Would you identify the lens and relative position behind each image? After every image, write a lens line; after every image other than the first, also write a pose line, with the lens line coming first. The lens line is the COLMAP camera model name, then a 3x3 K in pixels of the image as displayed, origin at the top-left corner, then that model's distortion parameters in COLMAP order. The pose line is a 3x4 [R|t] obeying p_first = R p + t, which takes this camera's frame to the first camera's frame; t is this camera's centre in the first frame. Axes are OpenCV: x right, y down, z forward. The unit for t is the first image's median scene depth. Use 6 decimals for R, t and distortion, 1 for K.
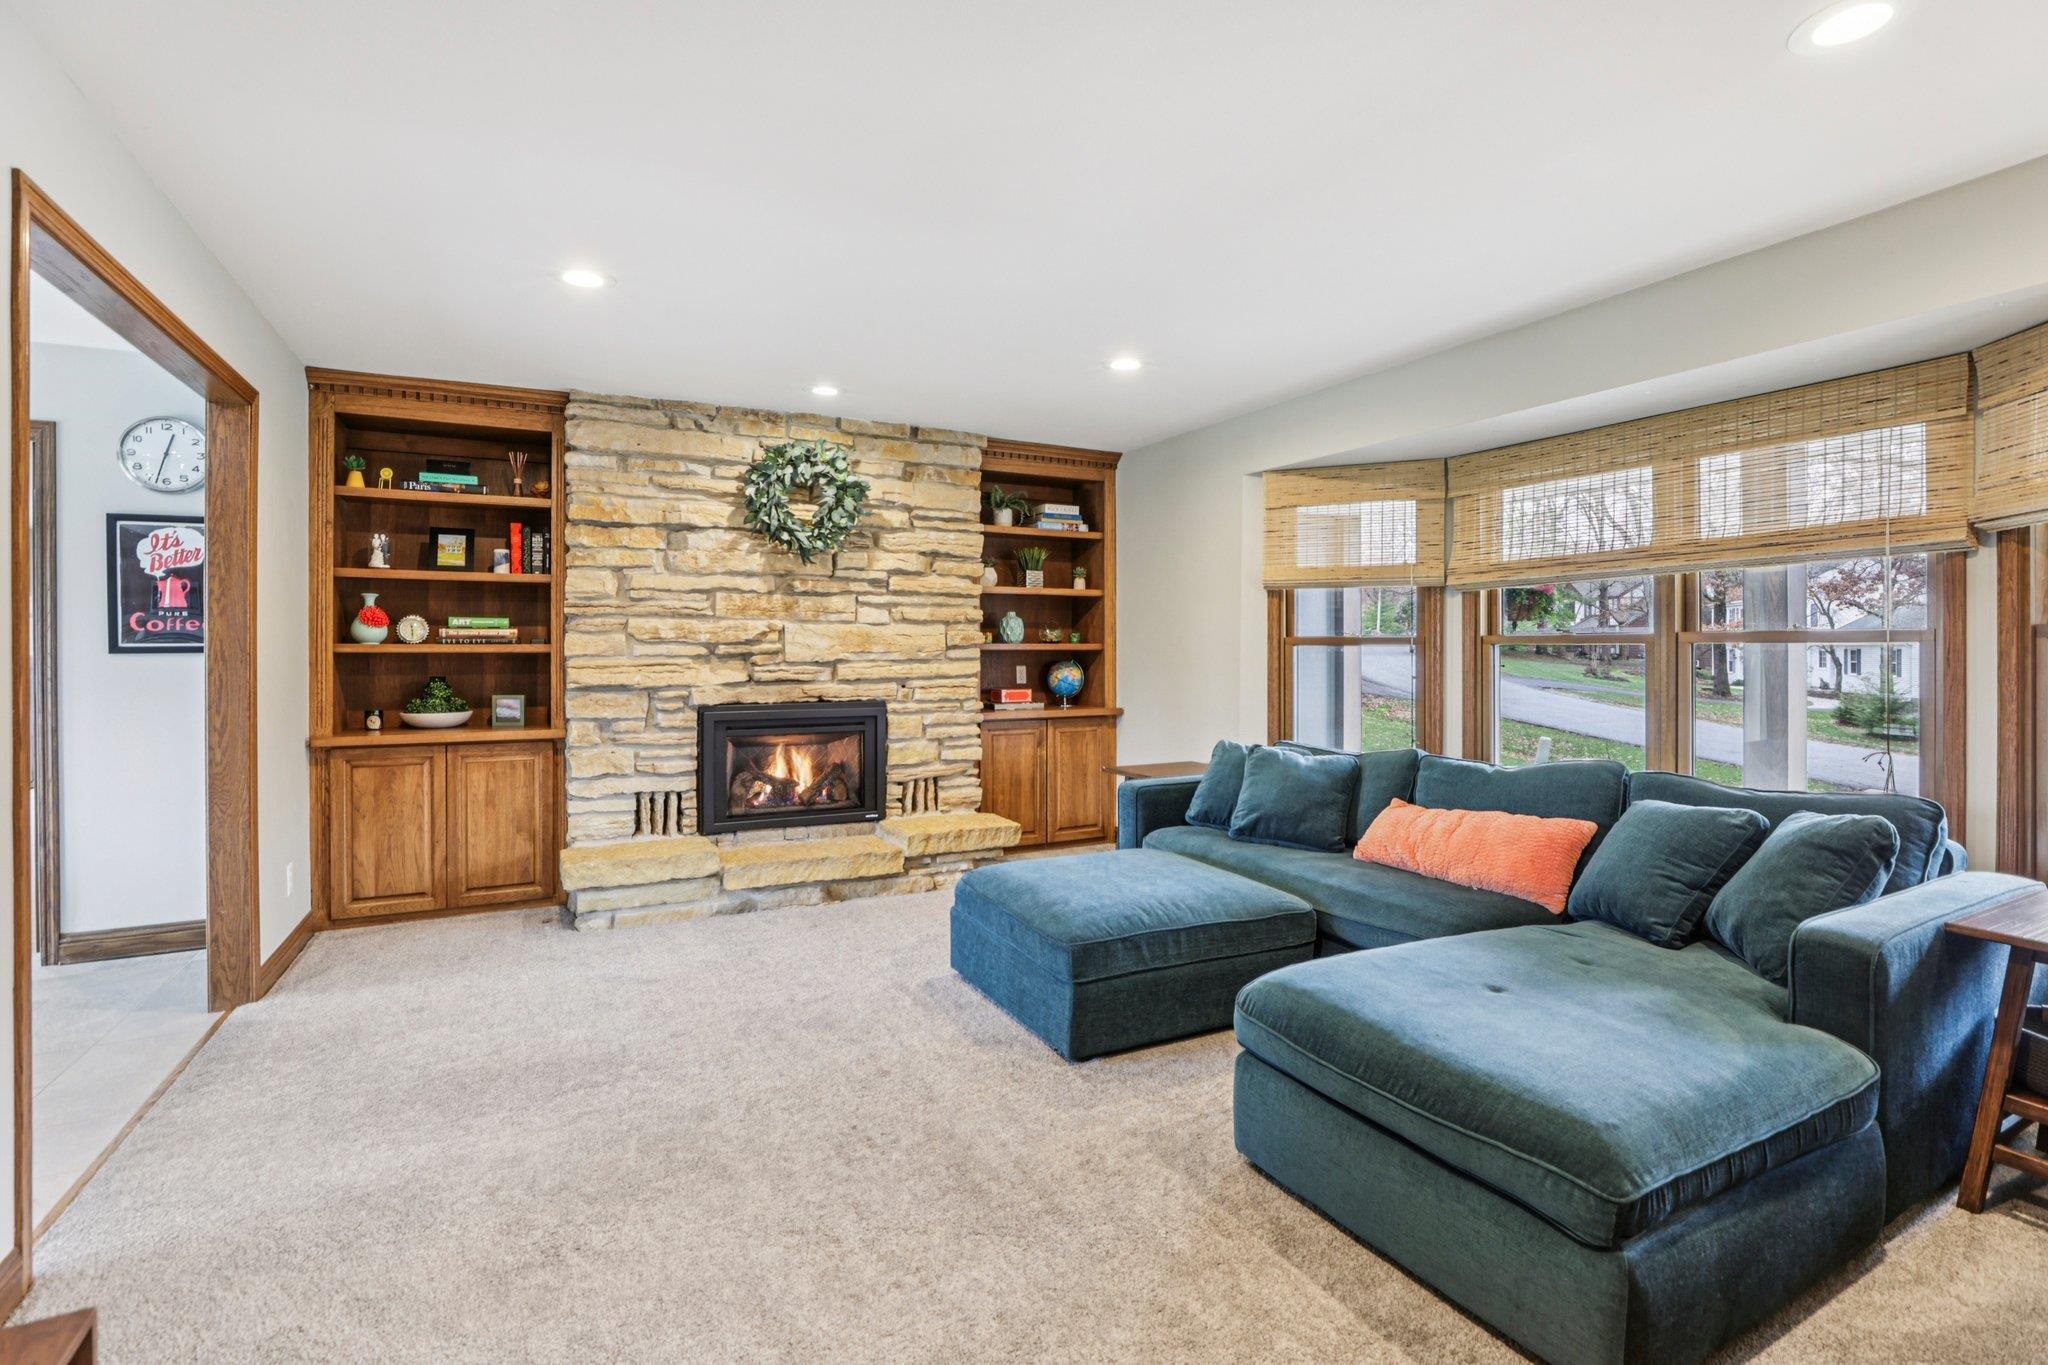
lens RADIAL K [[949.8, 0, 1023.6], [0, 949.8, 657.3], [0, 0, 1]] dist [-0.048932, 0.019853]
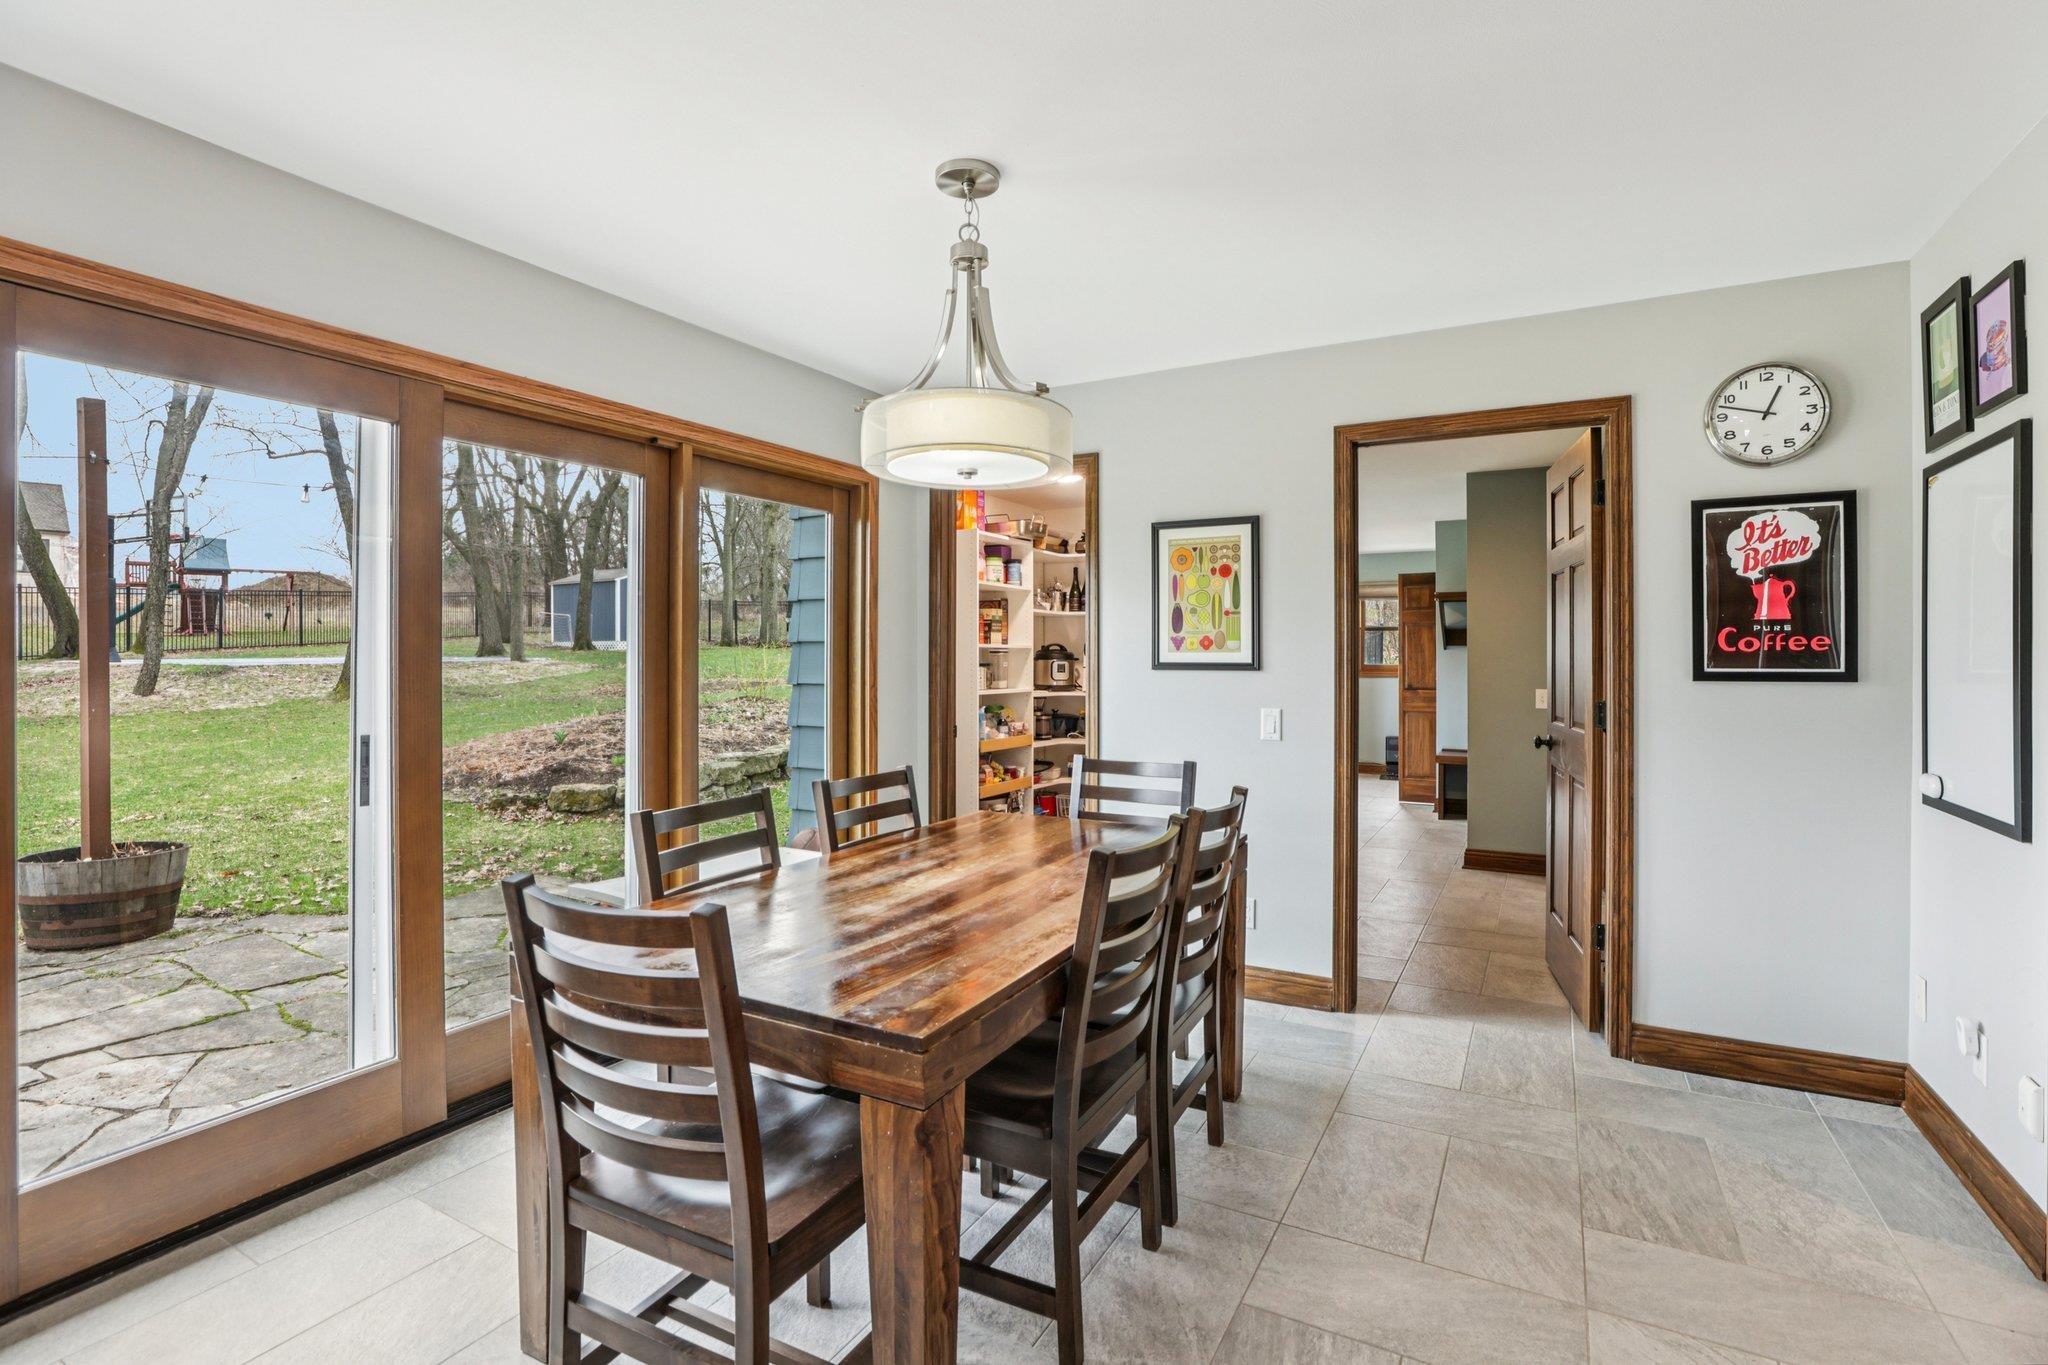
lens RADIAL K [[949.8, 0, 1023.6], [0, 949.8, 657.3], [0, 0, 1]] dist [-0.048932, 0.019853]
pose [[0.558657, 0.007234, -0.829367, -0.529556], [-0.008983, 0.999956, 0.002671, -0.016779], [0.829350, 0.005958, 0.558697, 0.073100]]
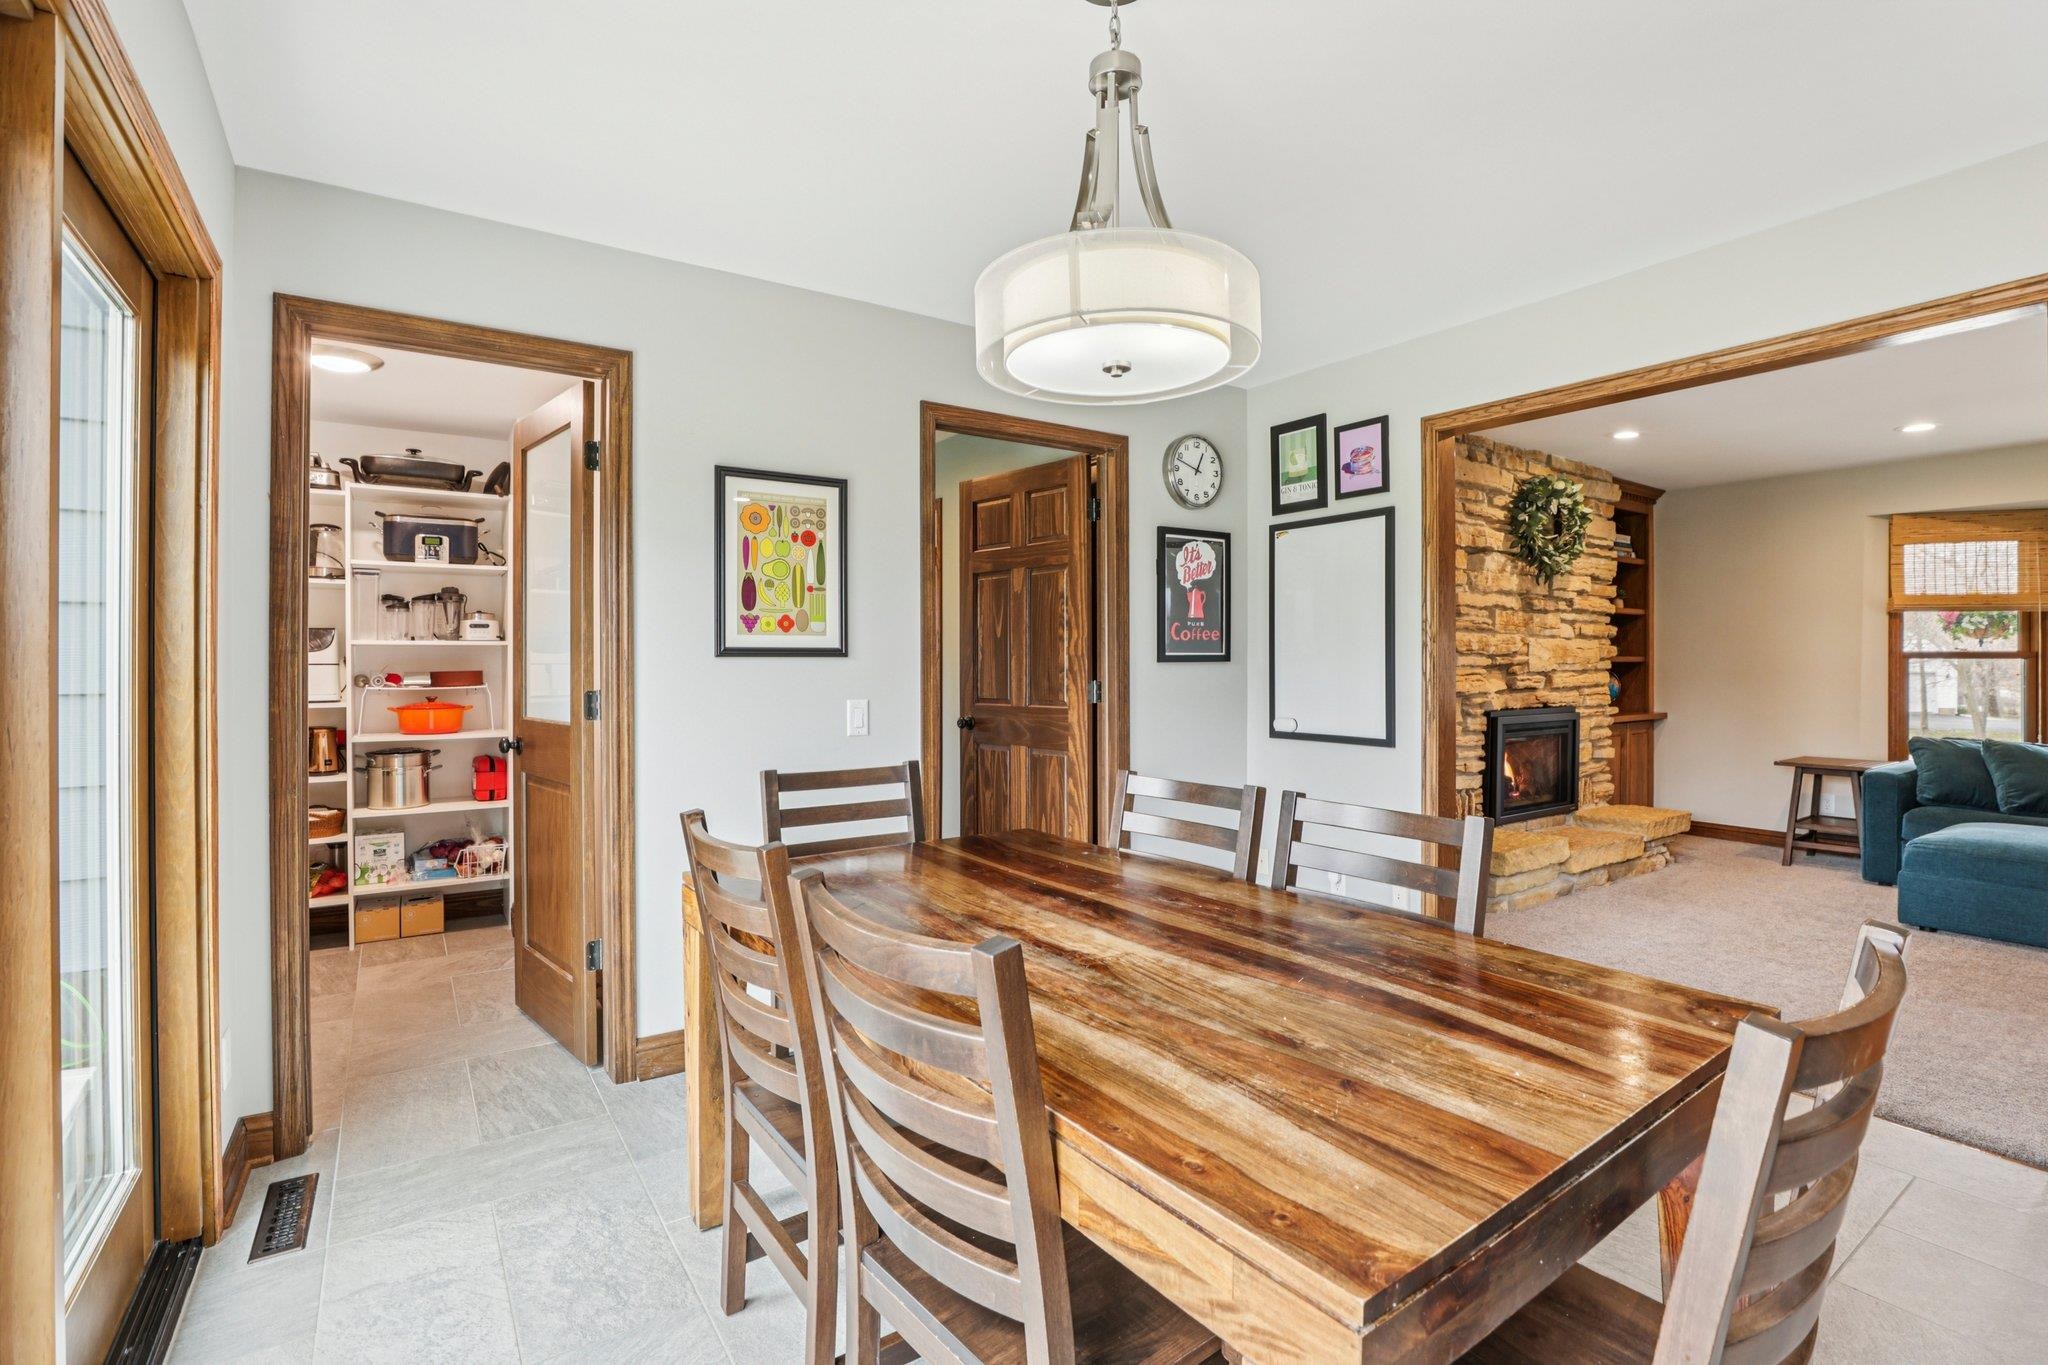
lens RADIAL K [[949.8, 0, 1023.6], [0, 949.8, 657.3], [0, 0, 1]] dist [-0.048932, 0.019853]
pose [[0.991570, 0.003725, 0.129517, -1.035464], [-0.002067, 0.999914, -0.012931, 0.003501], [-0.129554, 0.012555, 0.991493, -0.024072]]
